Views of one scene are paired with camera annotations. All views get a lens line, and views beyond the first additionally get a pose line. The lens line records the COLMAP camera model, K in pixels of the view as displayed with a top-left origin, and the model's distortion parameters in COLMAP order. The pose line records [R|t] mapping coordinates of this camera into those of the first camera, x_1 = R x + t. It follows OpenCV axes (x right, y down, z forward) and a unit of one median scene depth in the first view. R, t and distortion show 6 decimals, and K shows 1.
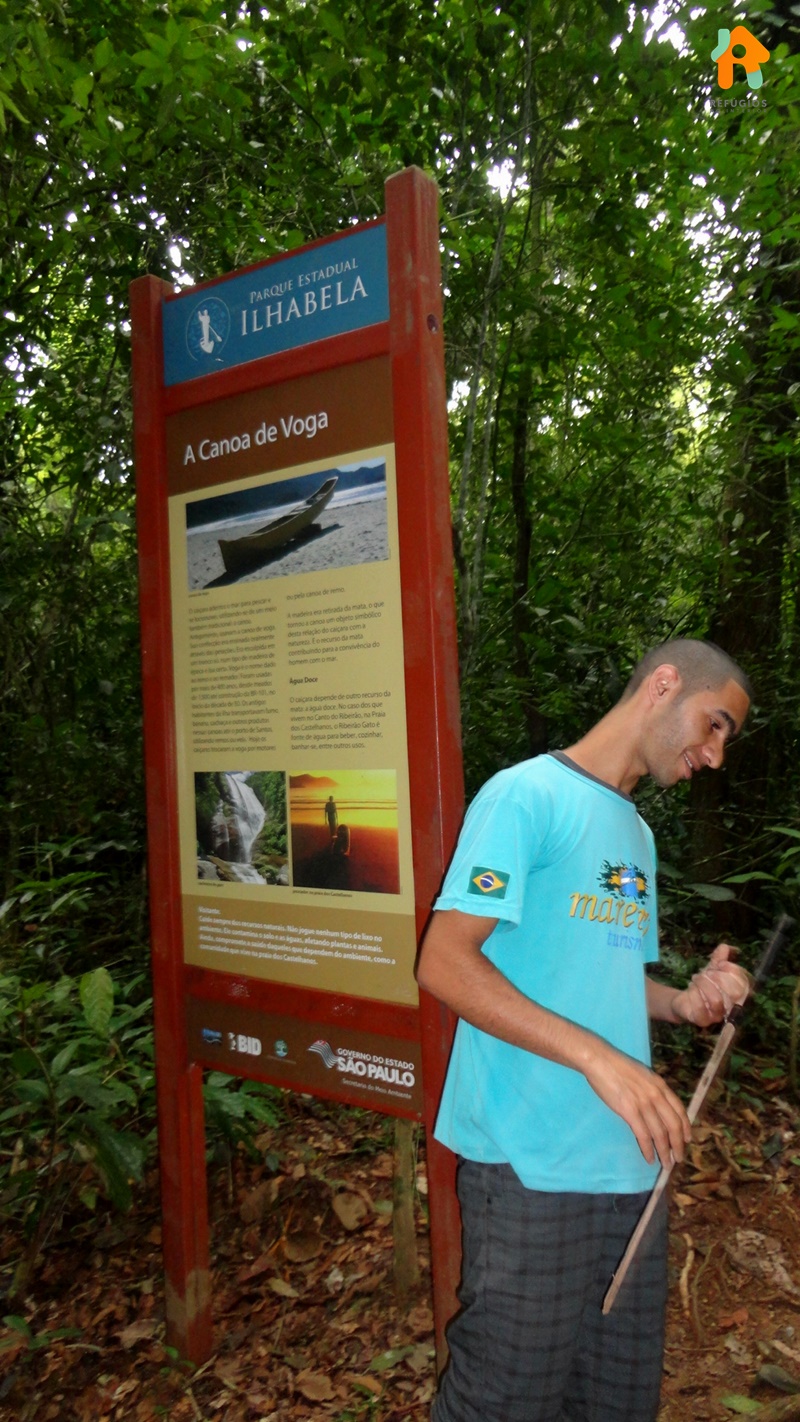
lens RADIAL K [[1044.9, 0, 392.9], [0, 1044.9, 708.0], [0, 0, 1]] dist [-0.053061, 0.050997]
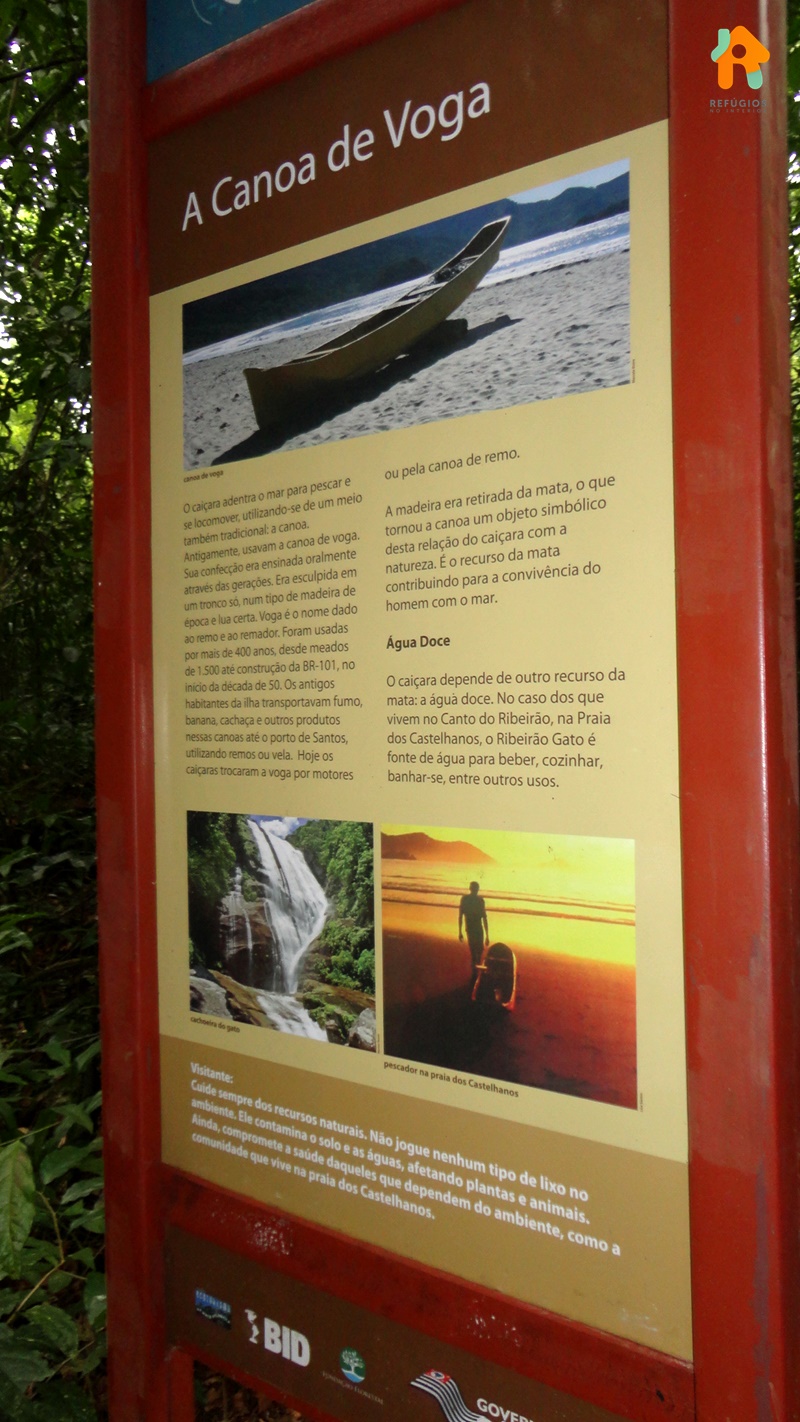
lens RADIAL K [[1044.9, 0, 408.7], [0, 1044.9, 723.1], [0, 0, 1]] dist [-0.053061, 0.050997]
pose [[0.998957, 0.027378, 0.036546, -0.104567], [-0.028629, 0.999006, 0.034161, -0.004969], [-0.035574, -0.035172, 0.998748, 0.494602]]
